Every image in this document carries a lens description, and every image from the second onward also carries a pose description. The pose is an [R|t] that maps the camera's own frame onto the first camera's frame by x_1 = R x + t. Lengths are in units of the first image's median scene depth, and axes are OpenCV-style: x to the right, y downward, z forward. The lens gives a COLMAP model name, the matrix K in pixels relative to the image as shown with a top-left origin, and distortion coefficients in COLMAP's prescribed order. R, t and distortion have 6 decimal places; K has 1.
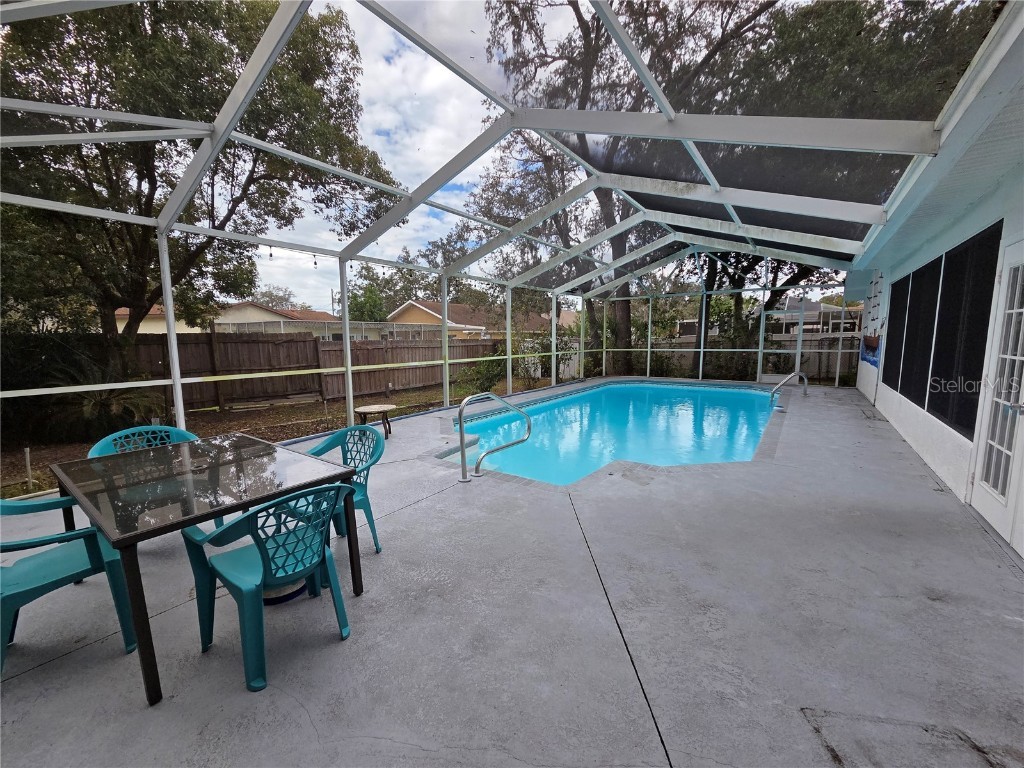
lens RADIAL K [[421.2, 0, 506.5], [0, 421.2, 387.9], [0, 0, 1]] dist [0.000541, 0.000003]
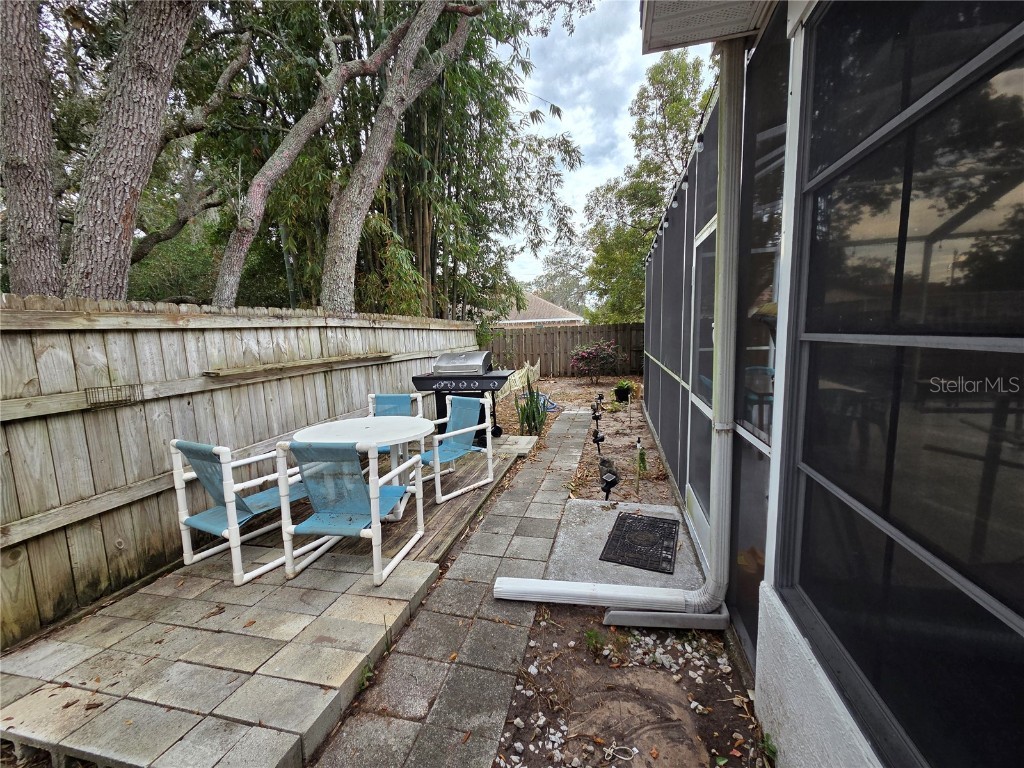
lens RADIAL K [[421.2, 0, 506.5], [0, 421.2, 387.9], [0, 0, 1]] dist [0.000541, 0.000003]
pose [[0.367144, 0.125982, -0.921593, 0.196422], [-0.082967, 0.991272, 0.102455, 0.036621], [0.926456, 0.038846, 0.374392, -0.308546]]
